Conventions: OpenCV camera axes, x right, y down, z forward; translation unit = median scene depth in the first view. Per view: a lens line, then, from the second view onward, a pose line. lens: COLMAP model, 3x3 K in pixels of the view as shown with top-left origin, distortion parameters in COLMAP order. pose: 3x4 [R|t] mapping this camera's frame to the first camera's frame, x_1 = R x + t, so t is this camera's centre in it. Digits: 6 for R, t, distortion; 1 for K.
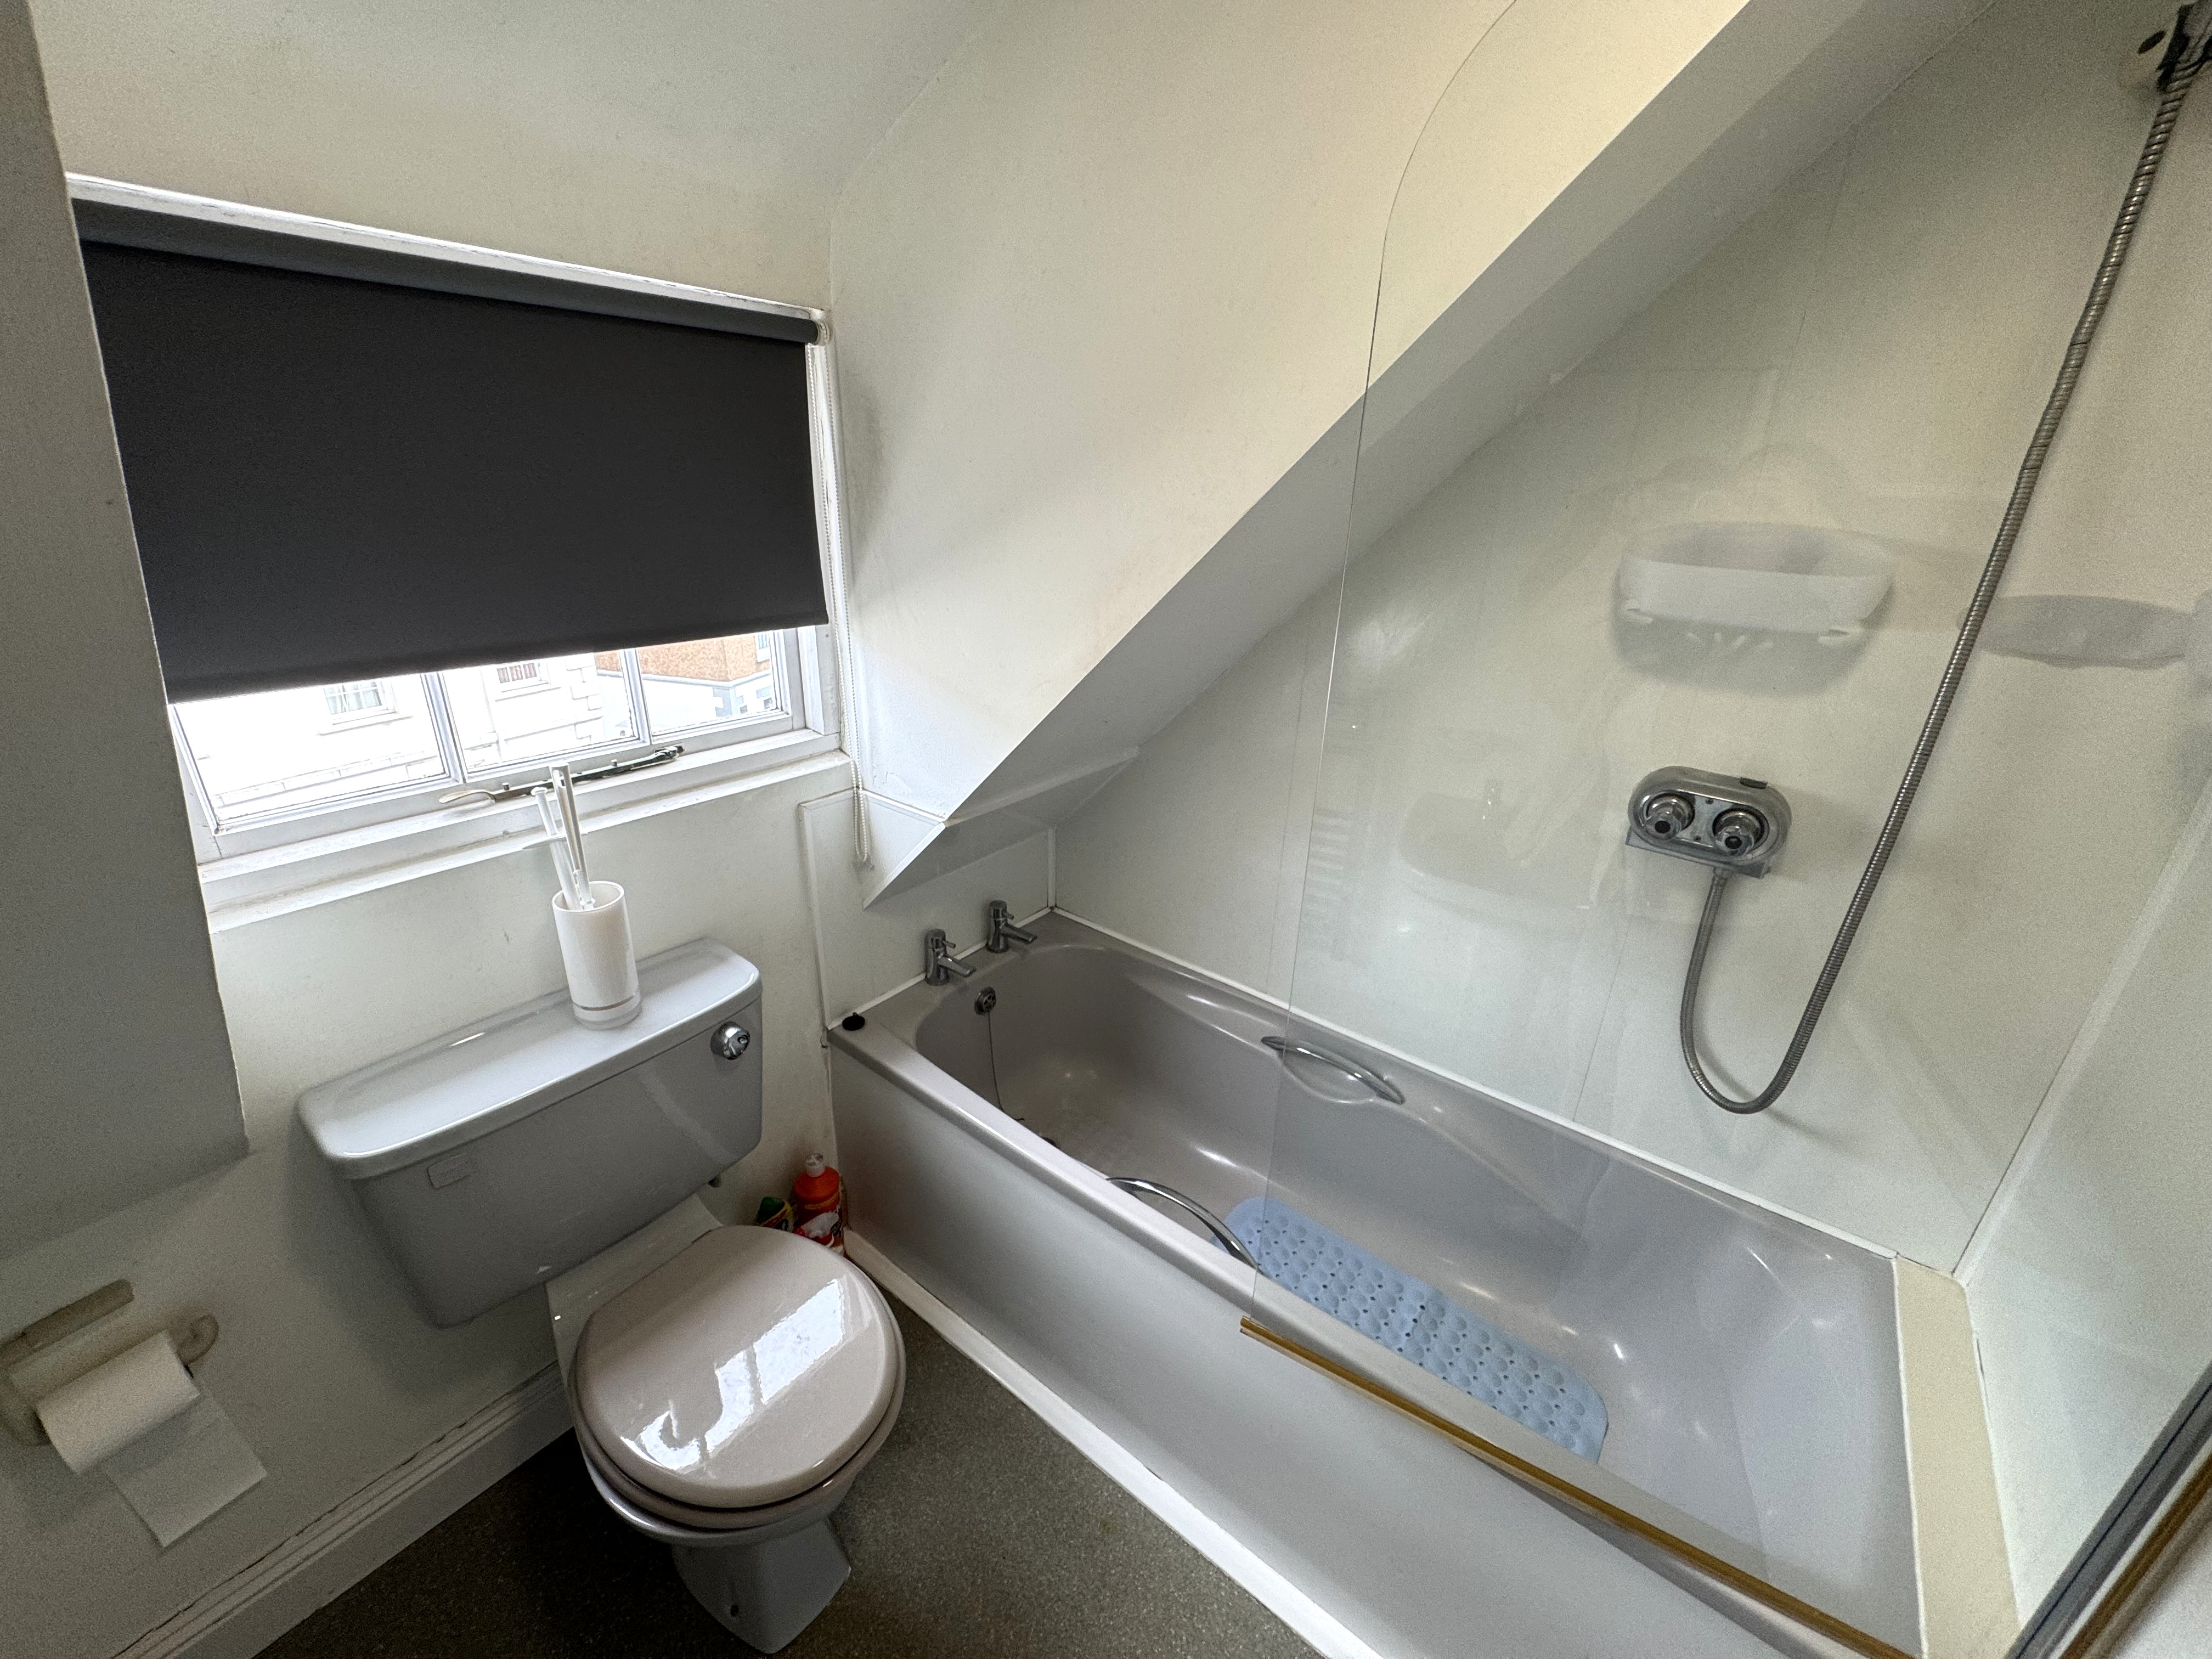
lens RADIAL K [[884.8, 0, 1106.0], [0, 884.8, 829.5], [0, 0, 1]] dist [-0.001369, -0.000156]
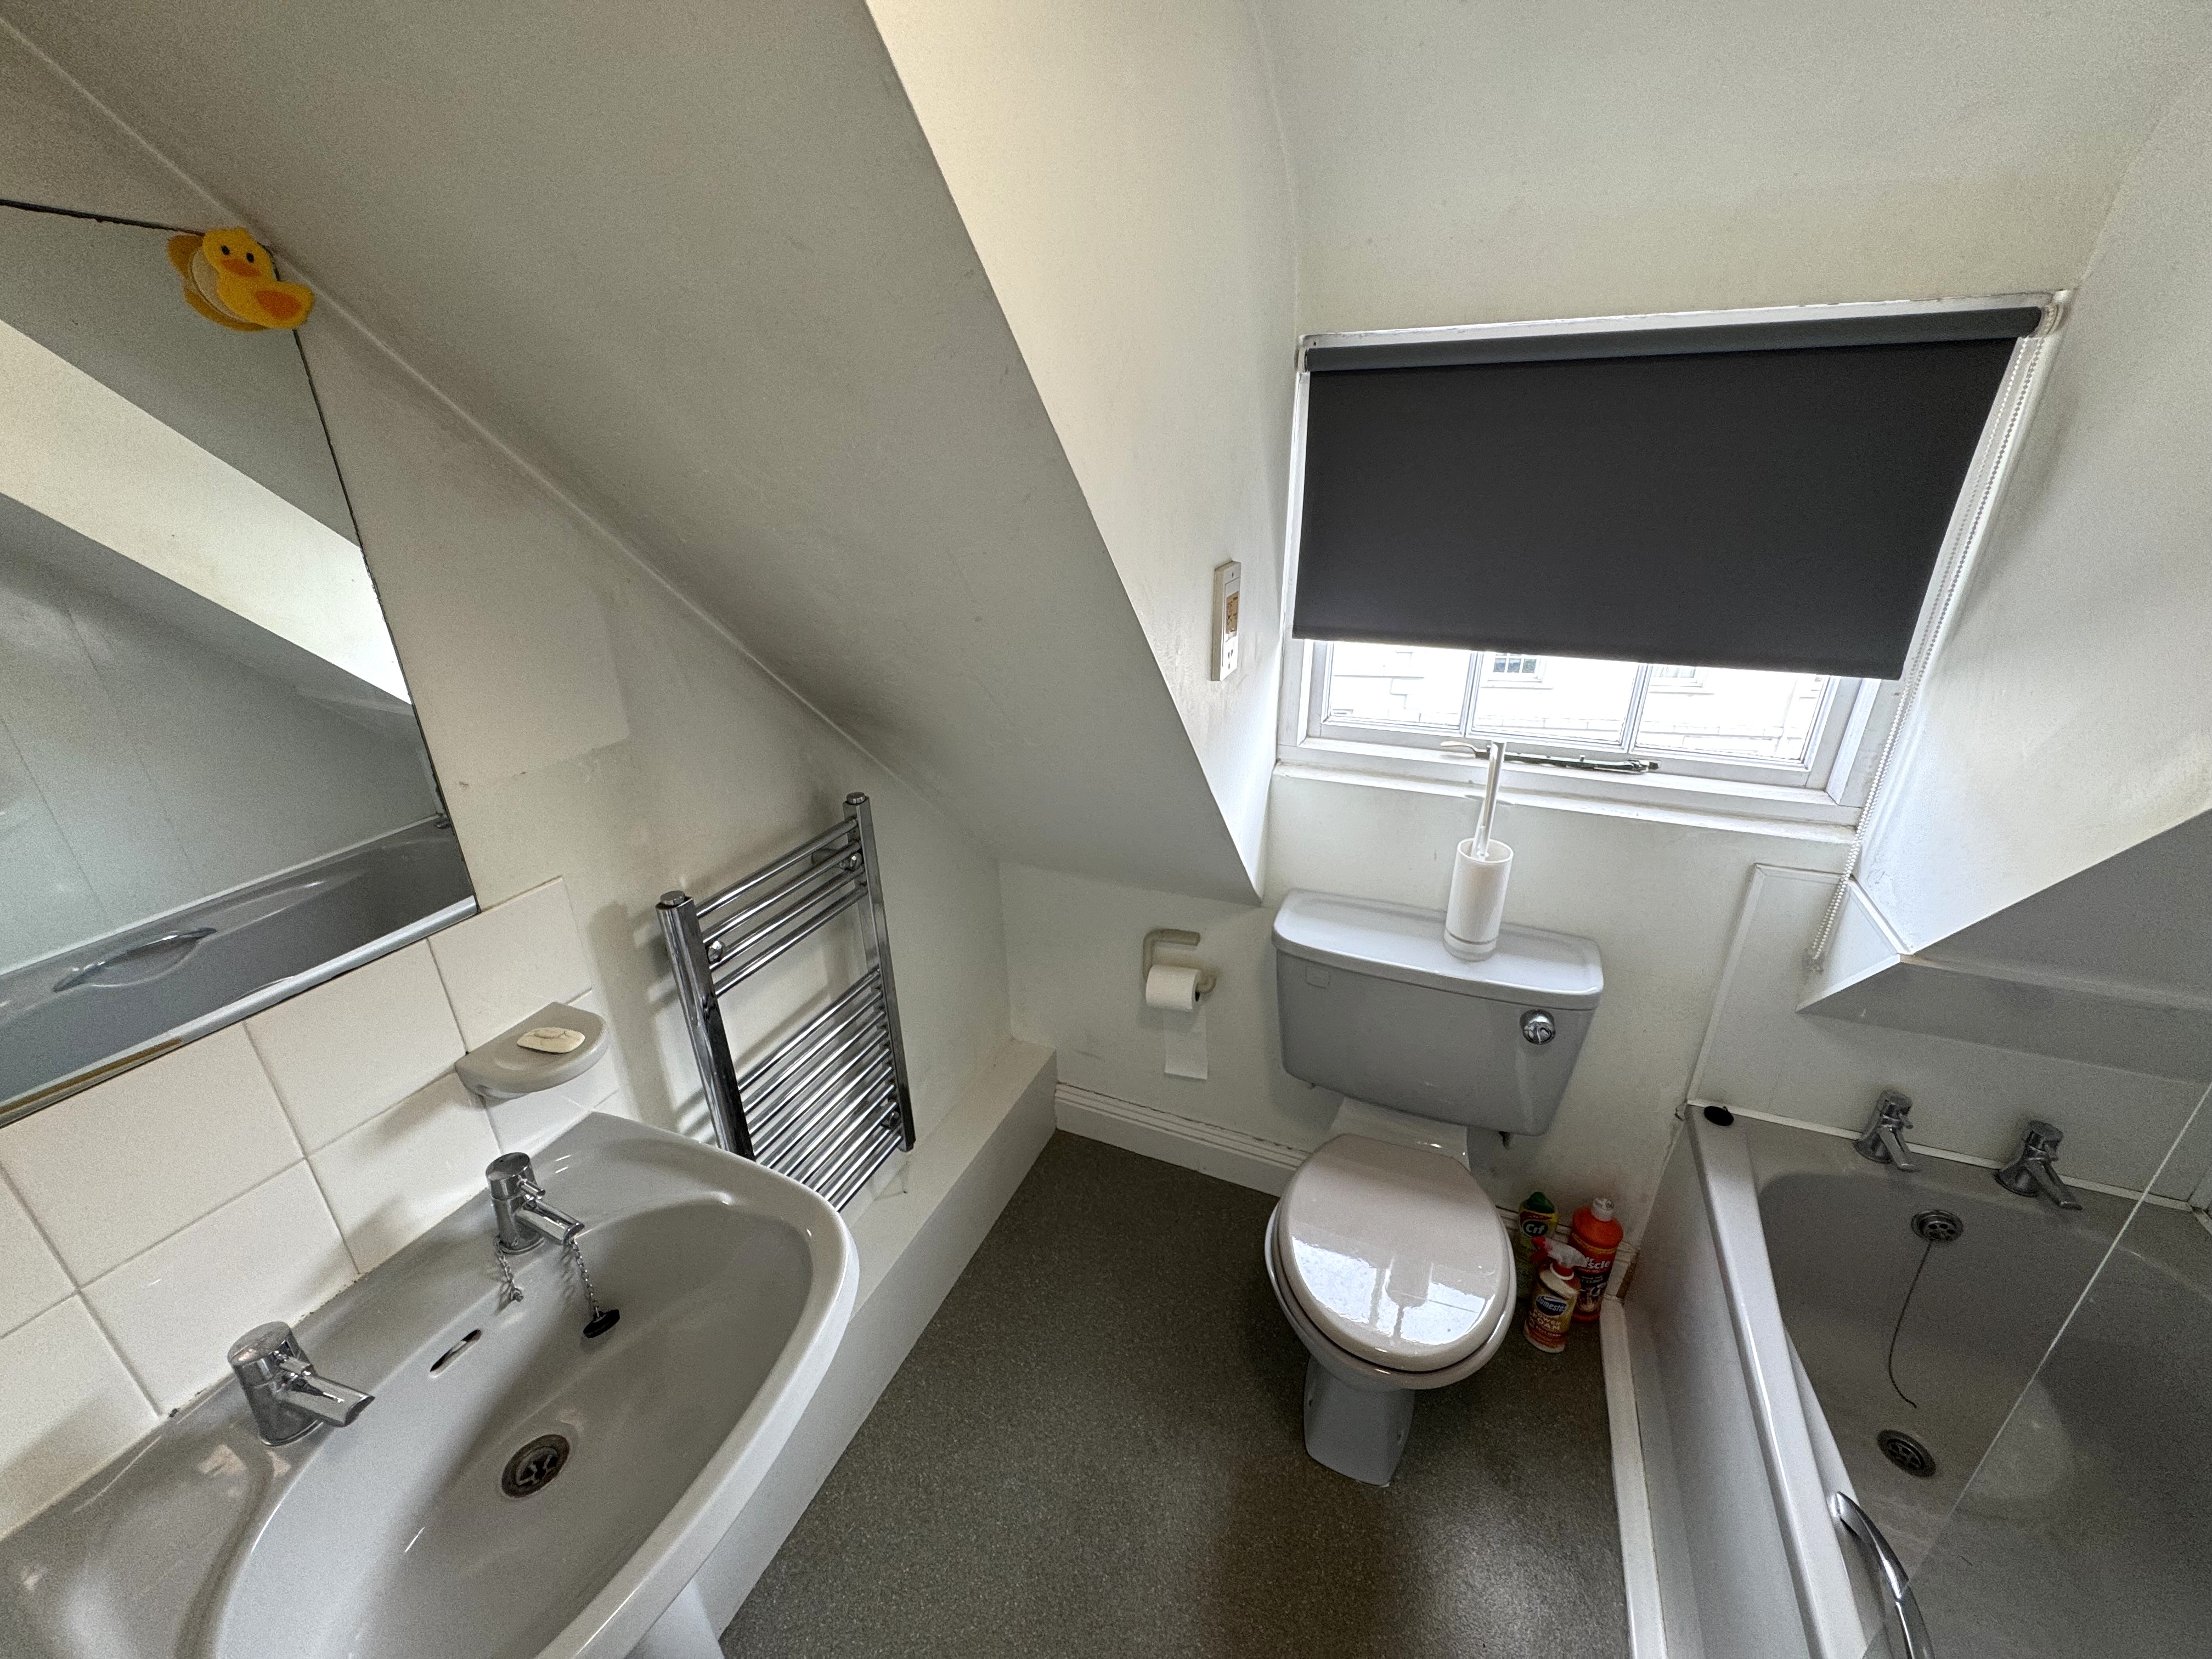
lens RADIAL K [[884.8, 0, 1106.0], [0, 884.8, 829.5], [0, 0, 1]] dist [-0.001369, -0.000156]
pose [[0.252852, 0.354875, -0.900072, 0.315454], [-0.339974, 0.903565, 0.260745, -0.077561], [0.905805, 0.240071, 0.349116, 0.085019]]
